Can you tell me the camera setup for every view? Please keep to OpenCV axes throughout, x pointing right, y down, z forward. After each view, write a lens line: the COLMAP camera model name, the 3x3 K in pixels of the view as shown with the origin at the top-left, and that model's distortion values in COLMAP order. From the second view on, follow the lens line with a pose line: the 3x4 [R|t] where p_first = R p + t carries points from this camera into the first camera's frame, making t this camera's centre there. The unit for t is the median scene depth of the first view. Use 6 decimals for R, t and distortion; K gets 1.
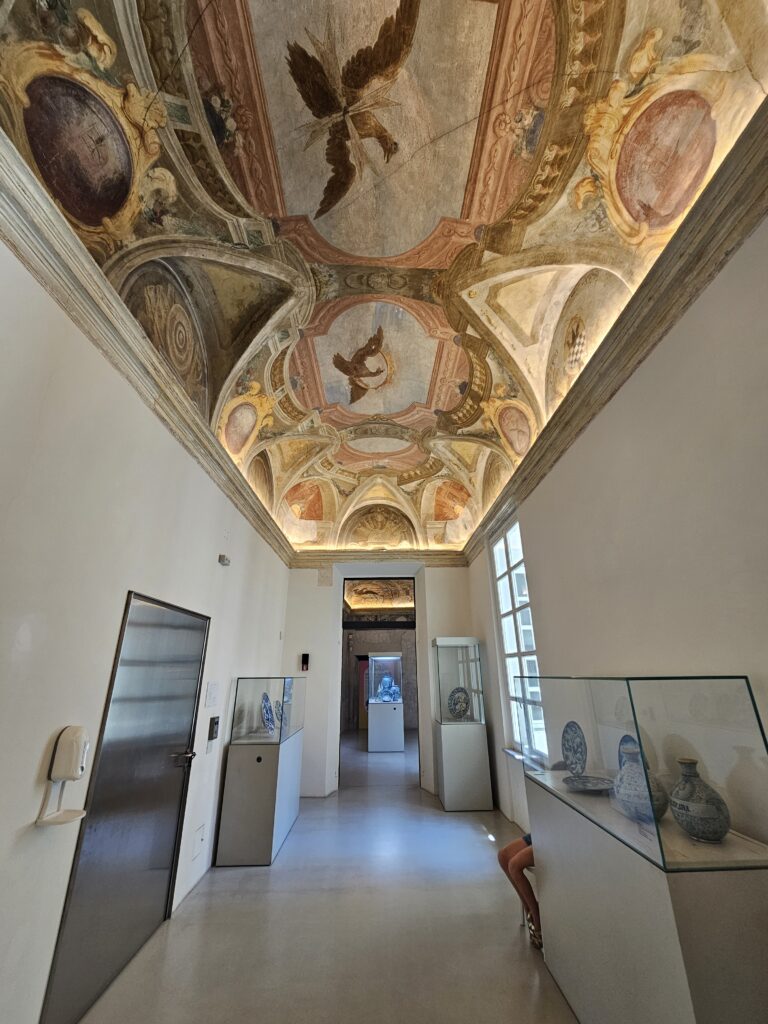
lens RADIAL K [[413.3, 0, 384.9], [0, 413.3, 513.5], [0, 0, 1]] dist [-0.000960, -0.000033]
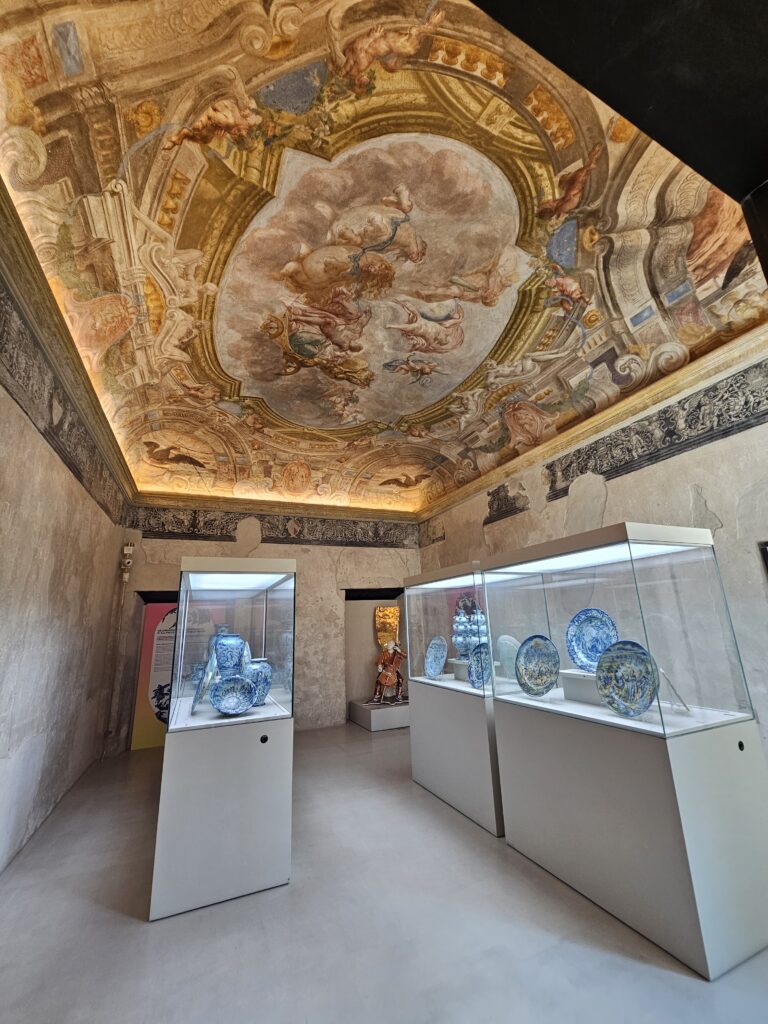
lens RADIAL K [[413.3, 0, 381.9], [0, 413.3, 510.7], [0, 0, 1]] dist [-0.000960, -0.000033]
pose [[0.901799, 0.090696, 0.422531, -0.029529], [-0.130043, 0.989363, 0.065183, 0.195485], [-0.412125, -0.113729, 0.904002, 0.502102]]
